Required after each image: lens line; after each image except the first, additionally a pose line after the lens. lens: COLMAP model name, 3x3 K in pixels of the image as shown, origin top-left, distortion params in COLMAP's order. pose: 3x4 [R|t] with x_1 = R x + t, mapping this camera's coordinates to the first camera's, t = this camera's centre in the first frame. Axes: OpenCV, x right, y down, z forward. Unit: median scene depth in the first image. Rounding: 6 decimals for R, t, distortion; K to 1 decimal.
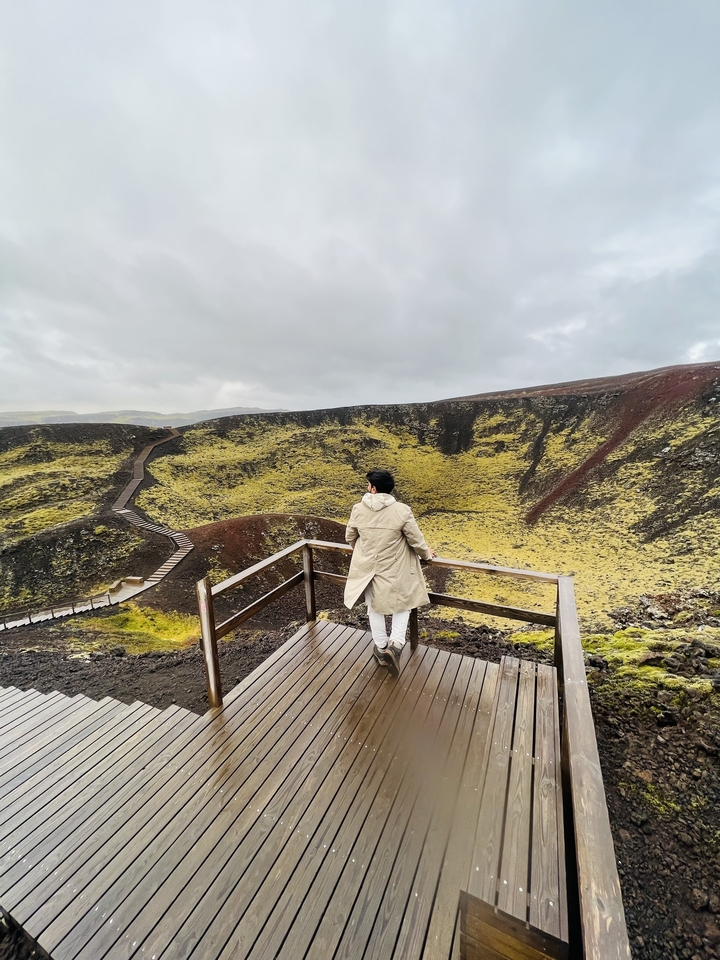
lens RADIAL K [[381.9, 0, 358.8], [0, 381.9, 479.1], [0, 0, 1]] dist [-0.000907, -0.000090]
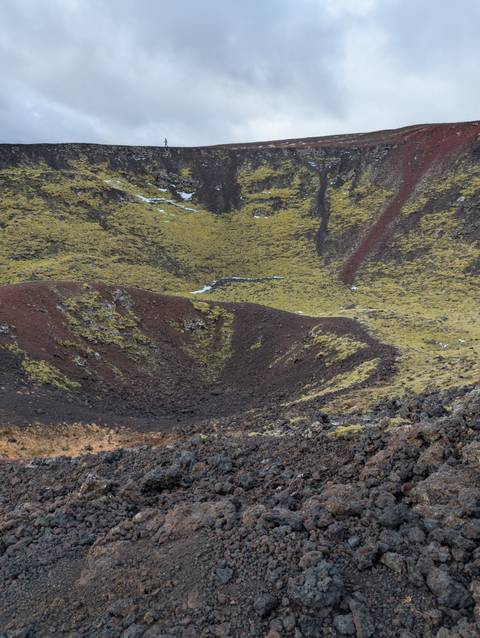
lens RADIAL K [[486.0, 0, 240.0], [0, 486.0, 319.3], [0, 0, 1]] dist [0.002909, -0.003256]
pose [[0.869738, -0.084918, 0.486154, -0.252147], [0.044618, 0.994581, 0.093904, 0.067539], [-0.491493, -0.059981, 0.868813, 0.125233]]
